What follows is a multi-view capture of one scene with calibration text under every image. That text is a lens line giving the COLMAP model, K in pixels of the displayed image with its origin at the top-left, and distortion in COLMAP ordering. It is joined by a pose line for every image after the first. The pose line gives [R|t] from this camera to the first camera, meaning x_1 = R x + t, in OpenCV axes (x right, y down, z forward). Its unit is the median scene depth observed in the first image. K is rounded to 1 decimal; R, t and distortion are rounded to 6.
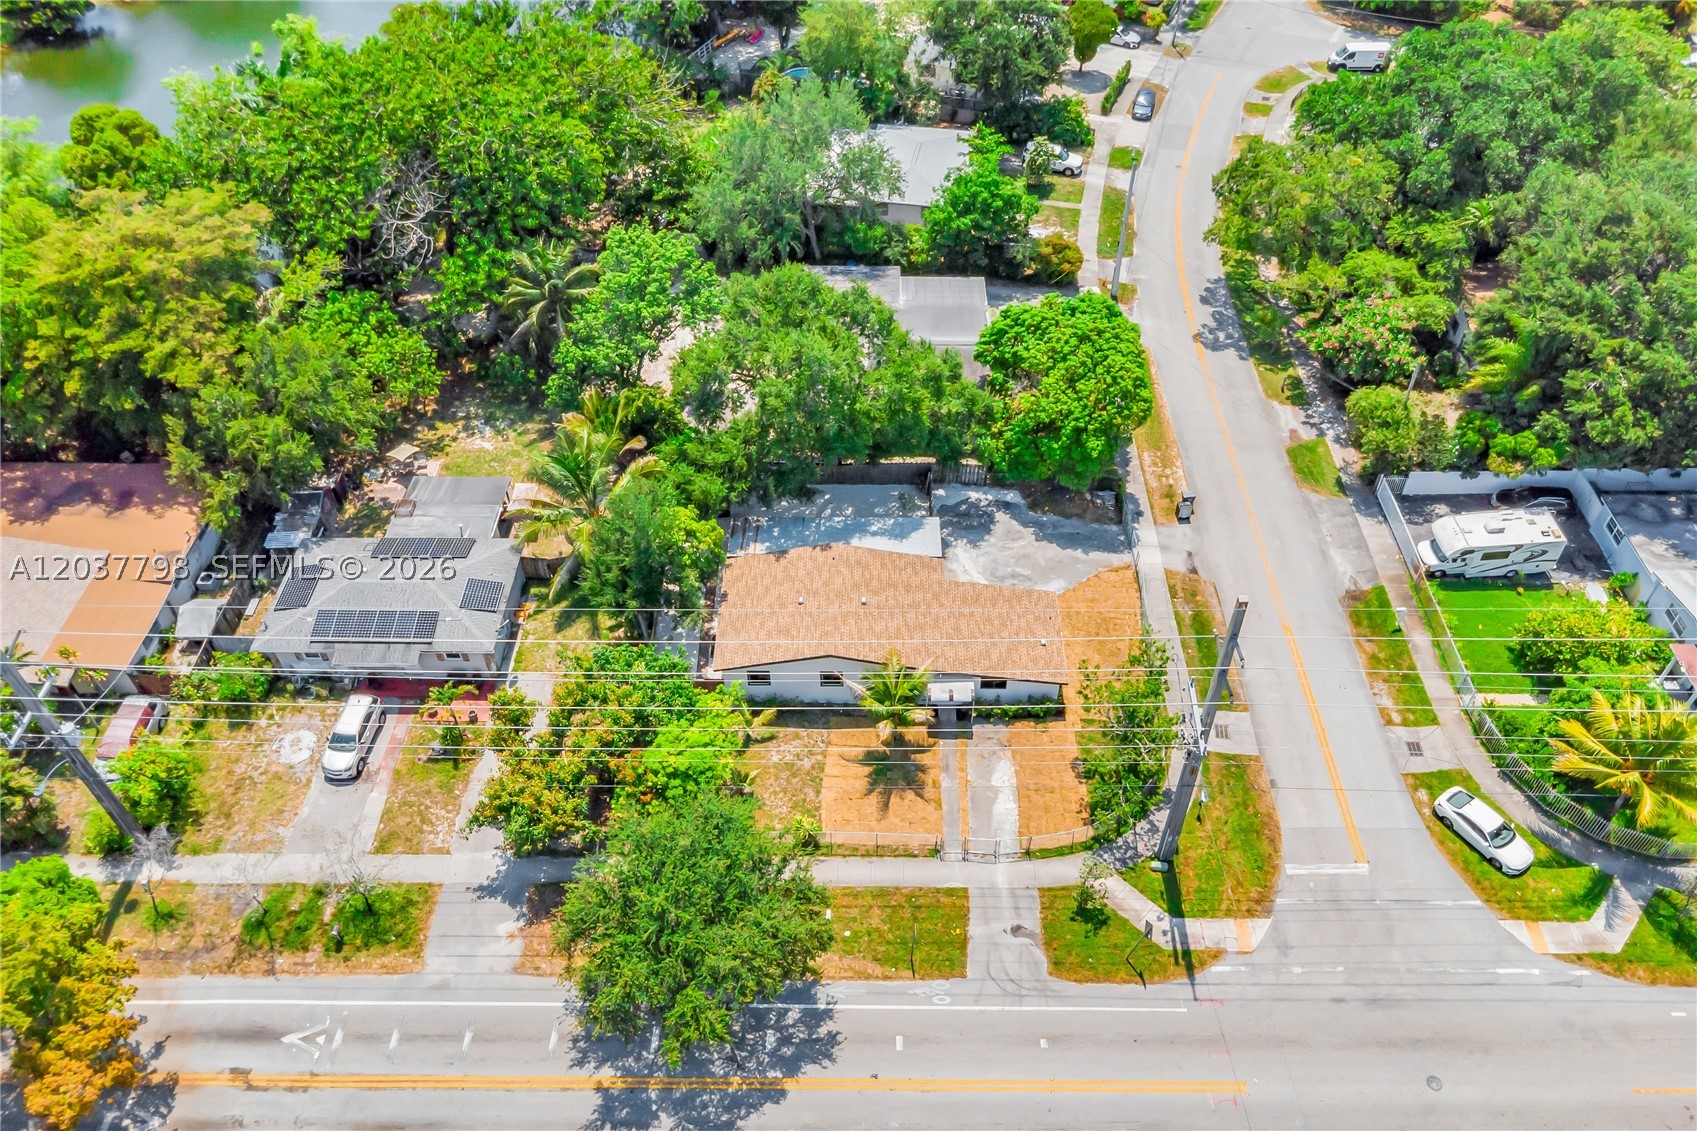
lens RADIAL K [[1247.6, 0, 848.5], [0, 1247.6, 565.5], [0, 0, 1]] dist [0.007160, -0.000158]
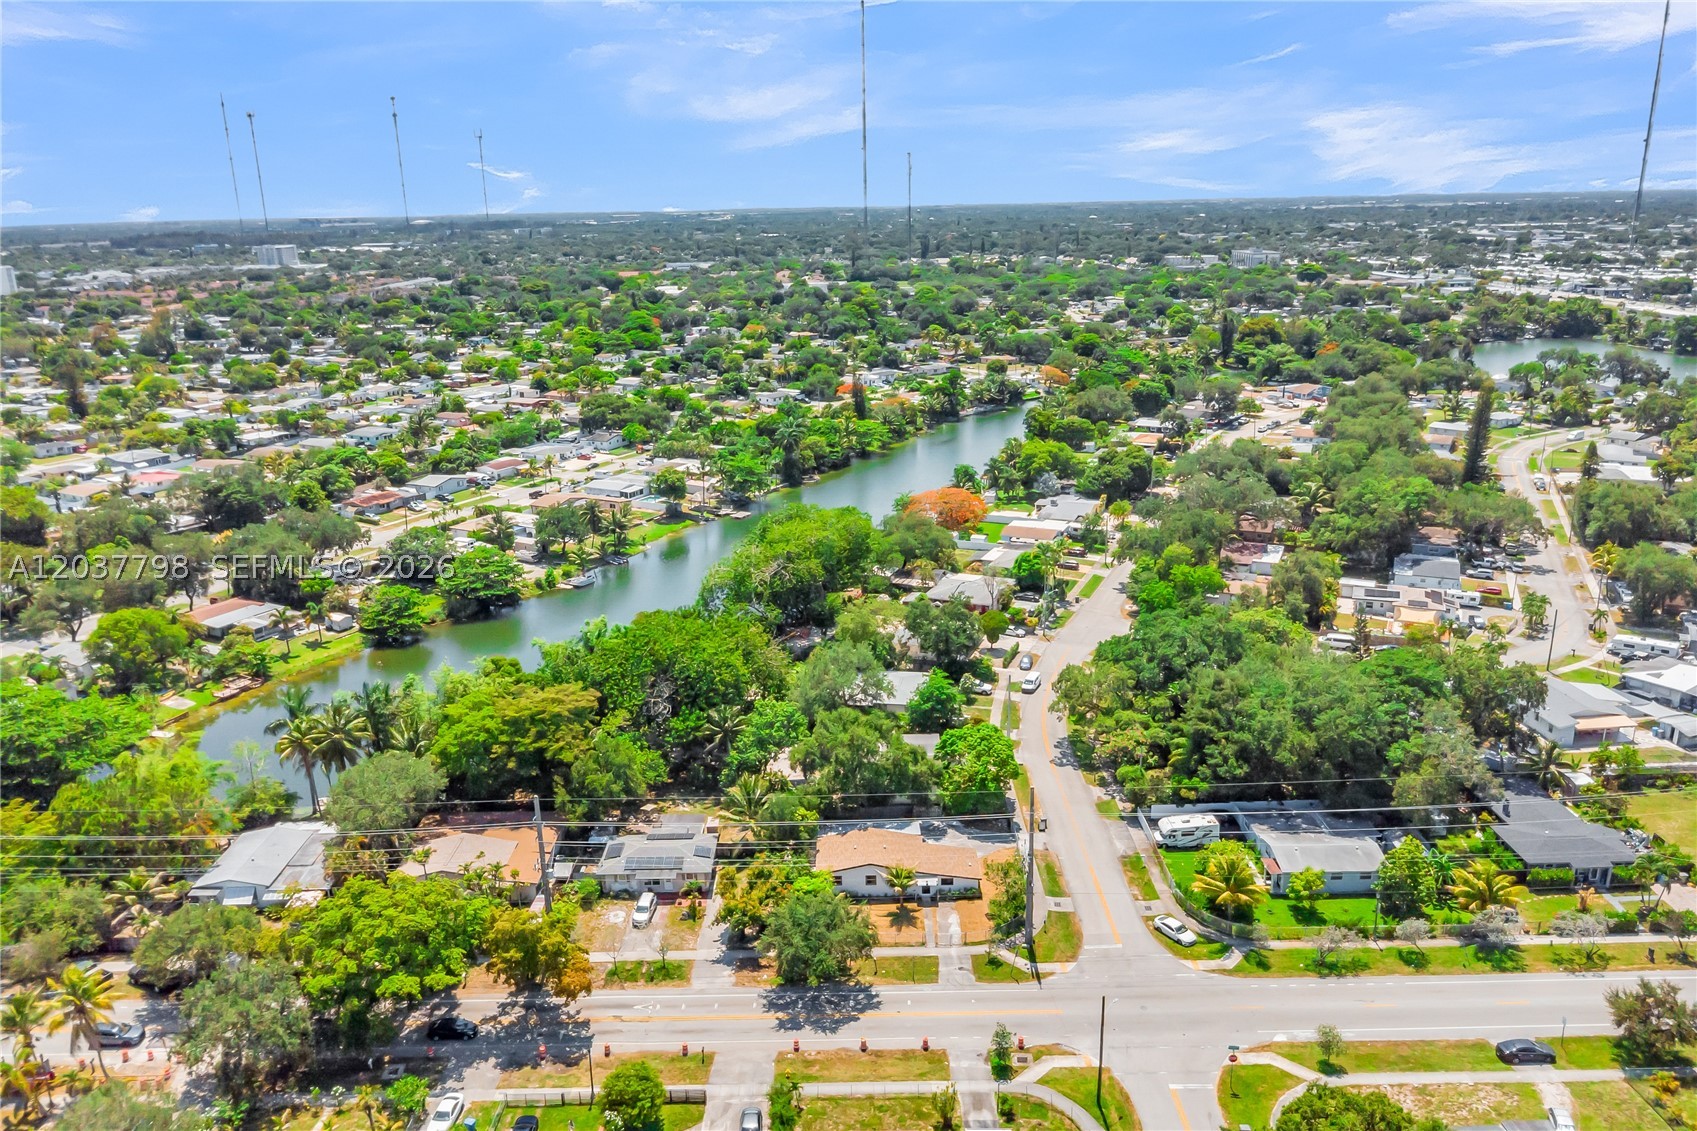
lens RADIAL K [[1230.1, 0, 848.5], [0, 1230.1, 565.5], [0, 0, 1]] dist [0.000621, 0.007714]
pose [[0.999818, -0.013650, 0.013364, -0.066037], [0.018388, 0.877226, -0.479726, 0.570683], [-0.005176, 0.479884, 0.877316, -0.999446]]
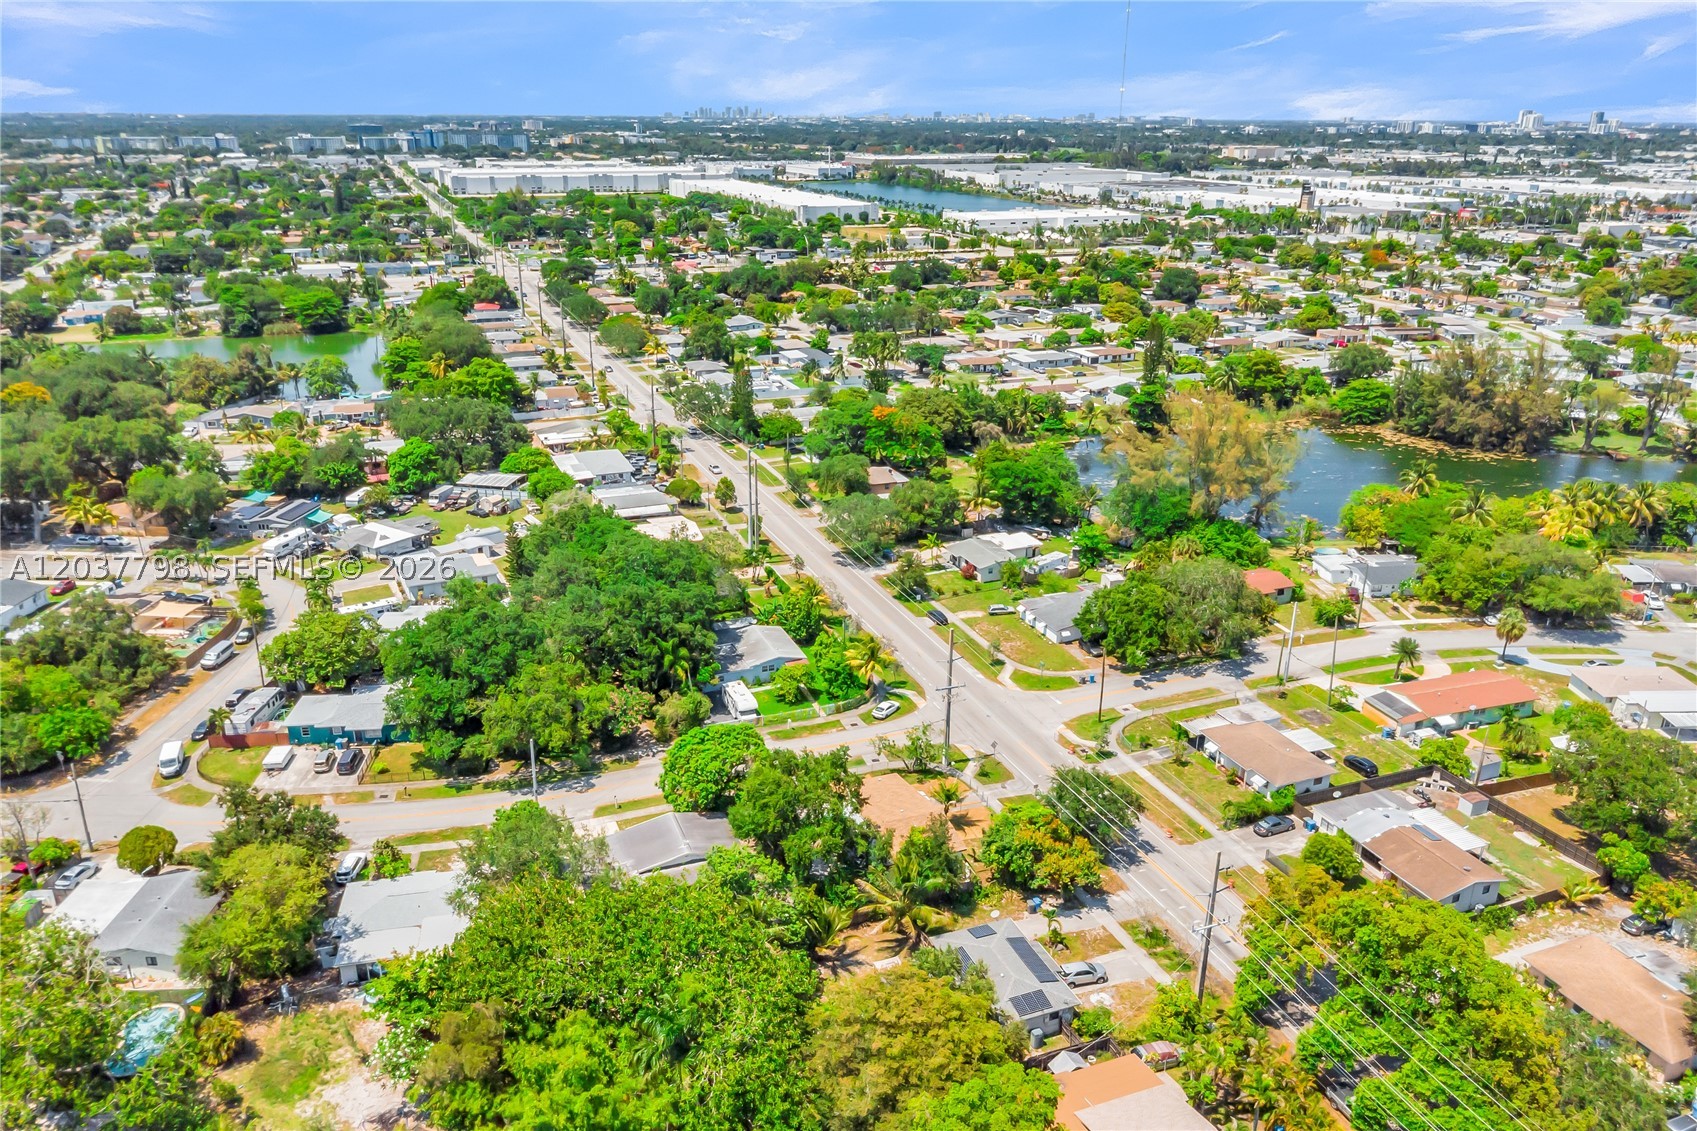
lens RADIAL K [[1230.1, 0, 848.5], [0, 1230.1, 565.5], [0, 0, 1]] dist [0.000621, 0.007714]
pose [[-0.375973, -0.313470, 0.871998, -1.462993], [0.658909, 0.571216, 0.489441, -1.147244], [-0.651524, 0.758584, -0.008213, 0.715397]]
